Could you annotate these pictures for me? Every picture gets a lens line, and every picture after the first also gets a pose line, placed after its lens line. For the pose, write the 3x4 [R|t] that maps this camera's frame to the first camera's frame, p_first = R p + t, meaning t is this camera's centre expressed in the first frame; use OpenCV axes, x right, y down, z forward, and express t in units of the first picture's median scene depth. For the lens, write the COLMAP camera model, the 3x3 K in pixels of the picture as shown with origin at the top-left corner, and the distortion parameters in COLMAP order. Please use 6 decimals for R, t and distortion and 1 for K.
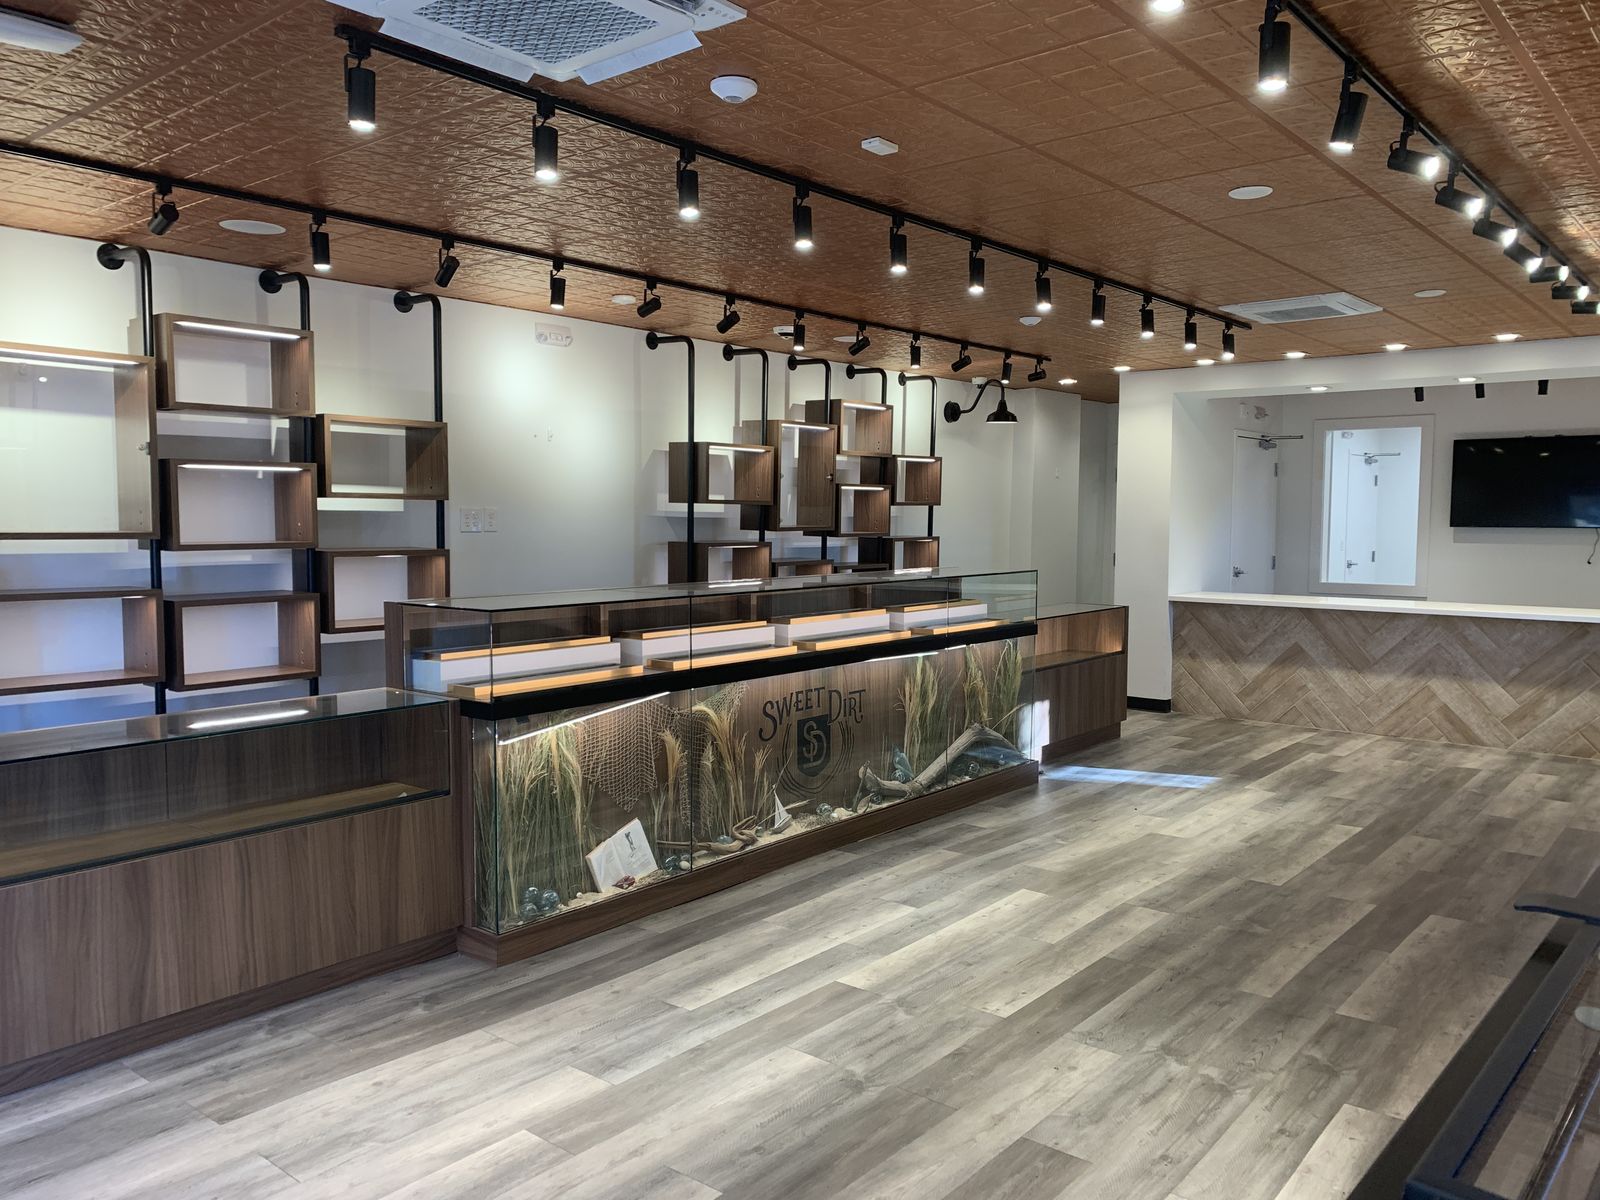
lens RADIAL K [[1235.3, 0, 823.0], [0, 1235.3, 602.6], [0, 0, 1]] dist [0.054728, -0.006013]
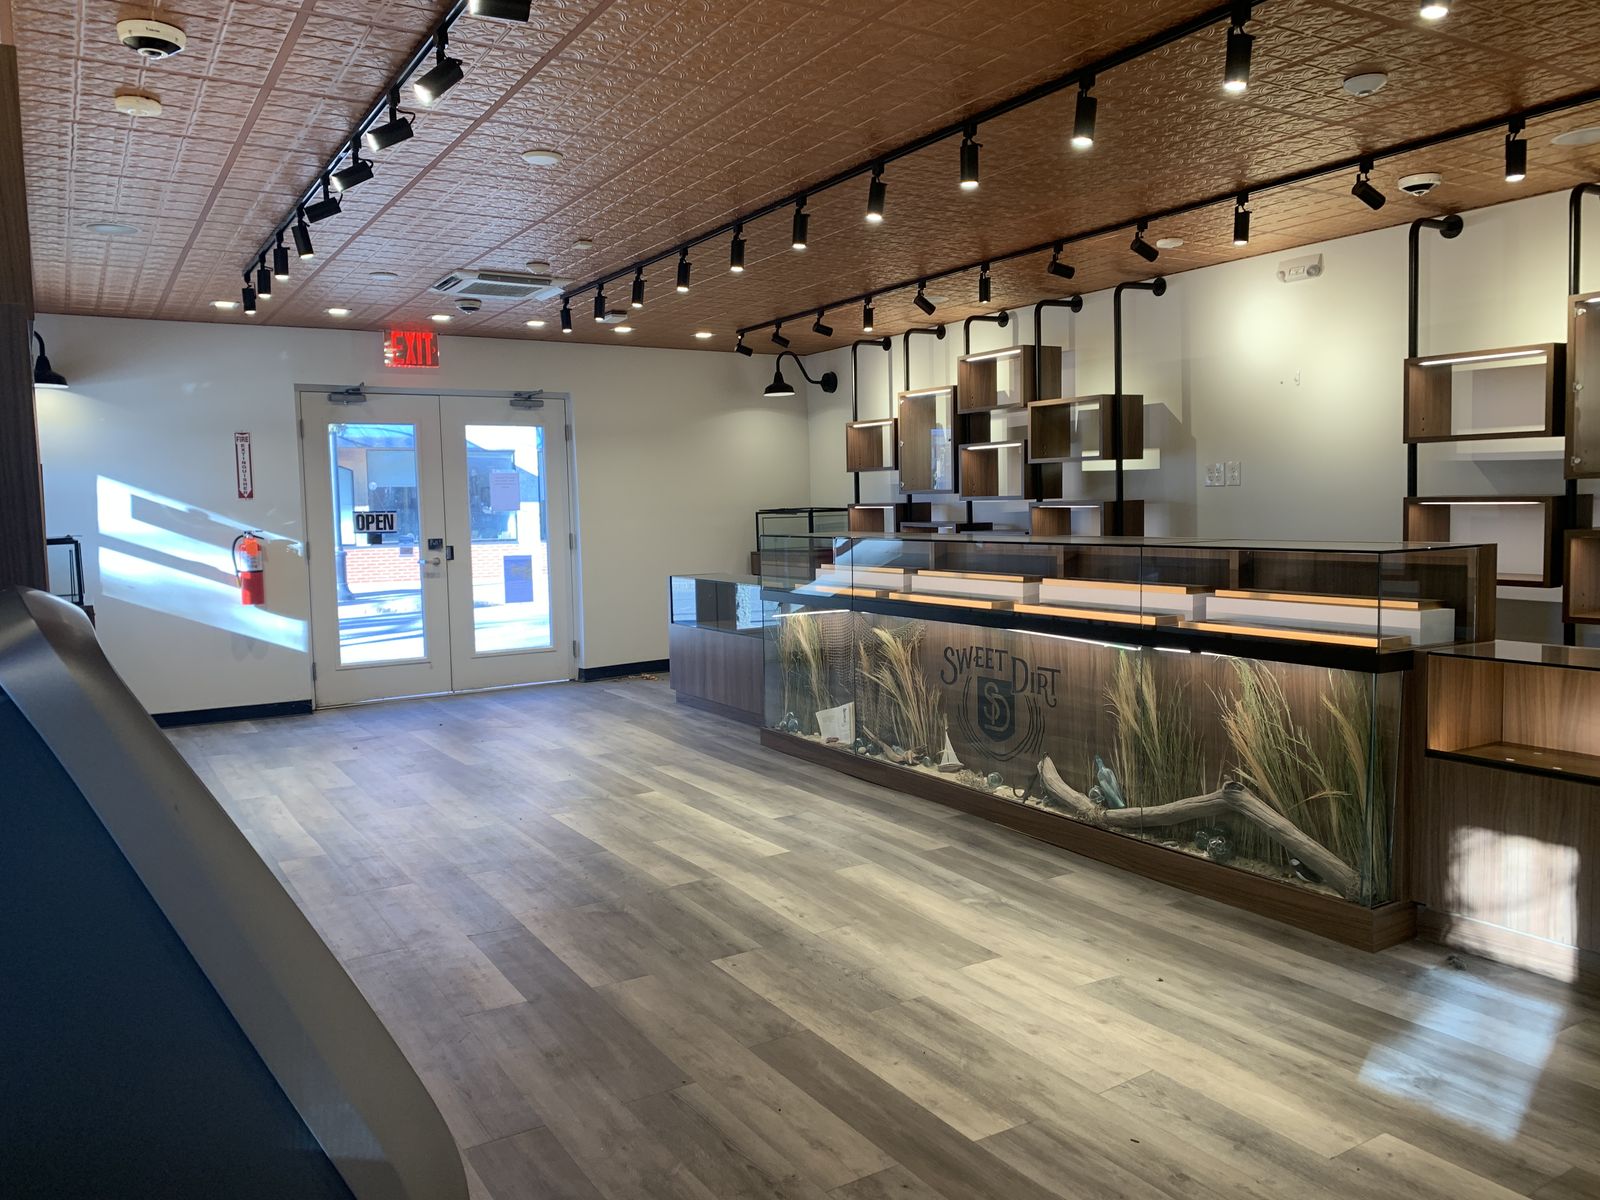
lens RADIAL K [[1223.3, 0, 836.9], [0, 1223.3, 599.5], [0, 0, 1]] dist [0.001053, -0.003937]
pose [[-0.328627, 0.067727, -0.942028, 0.960954], [-0.066408, 0.993300, 0.094580, -0.052986], [0.942122, 0.093640, -0.321927, 1.228414]]
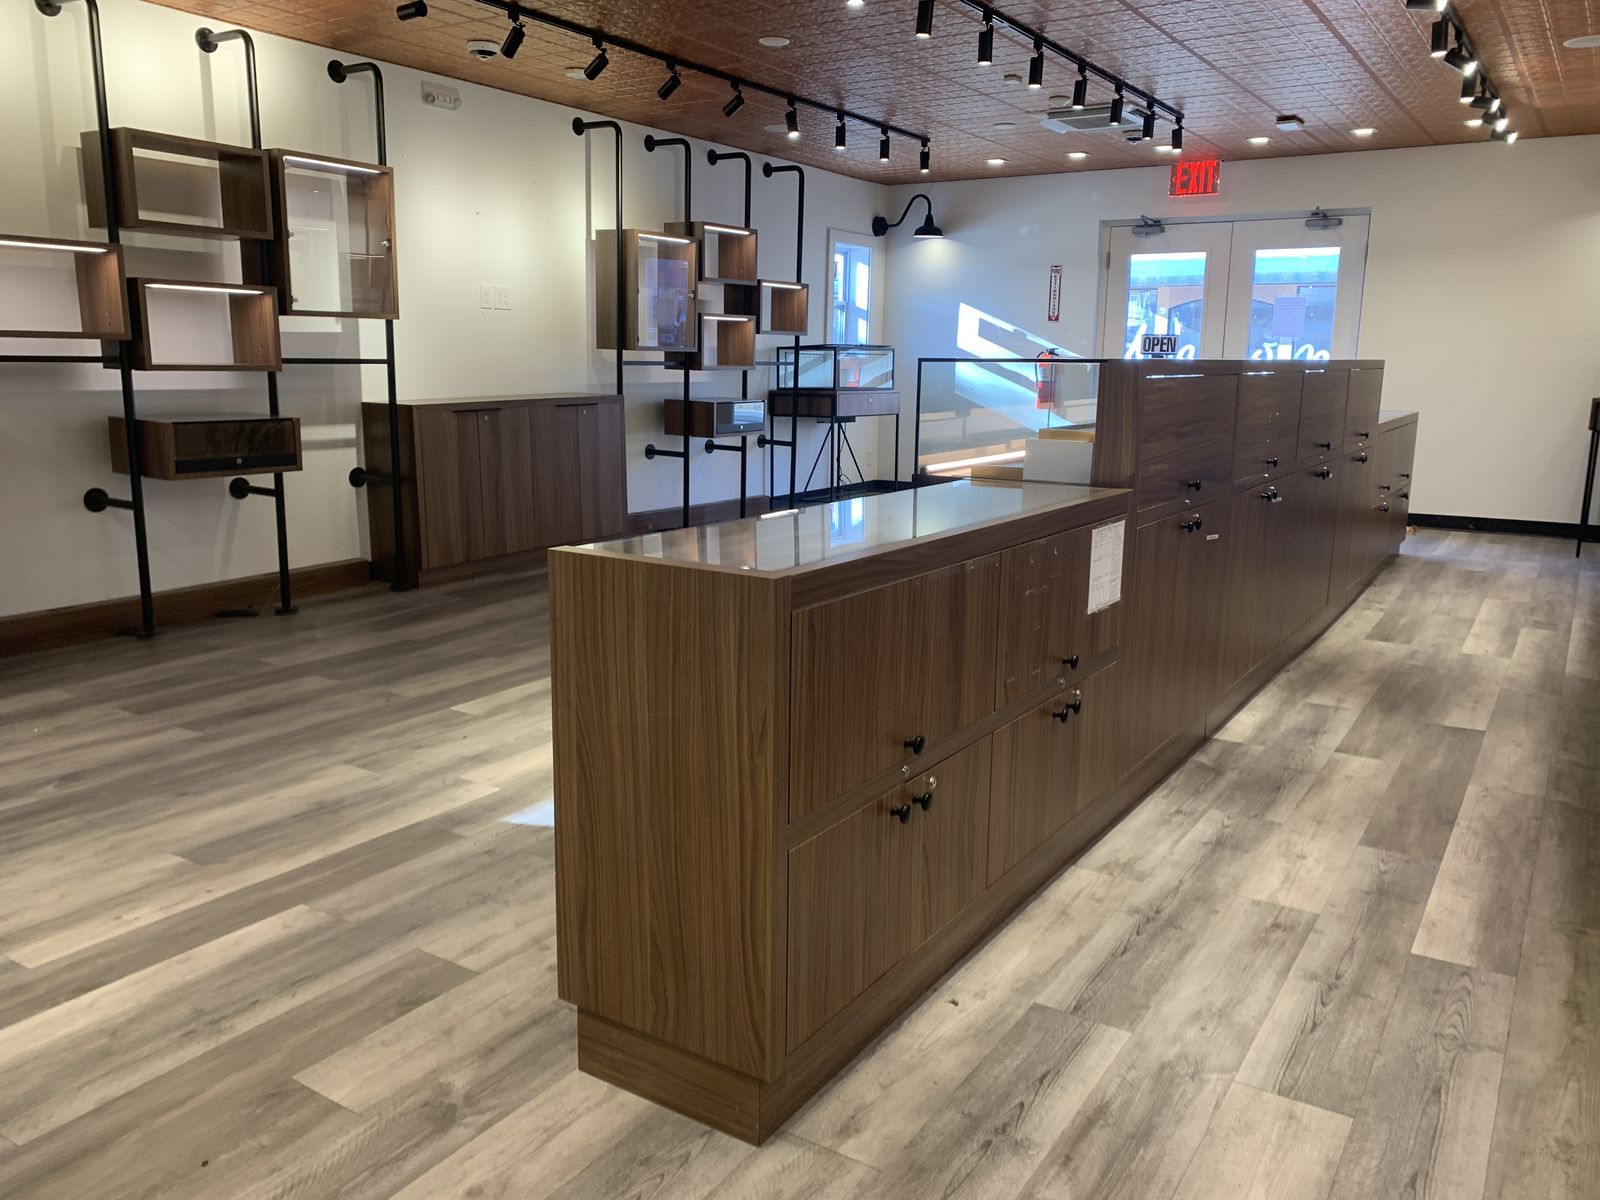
lens RADIAL K [[1235.3, 0, 823.0], [0, 1235.3, 602.6], [0, 0, 1]] dist [0.054728, -0.006013]
pose [[-0.992444, -0.004828, -0.122602, 0.362852], [-0.039324, 0.959033, 0.280553, -0.089449], [0.116225, 0.283254, -0.951976, 1.896508]]
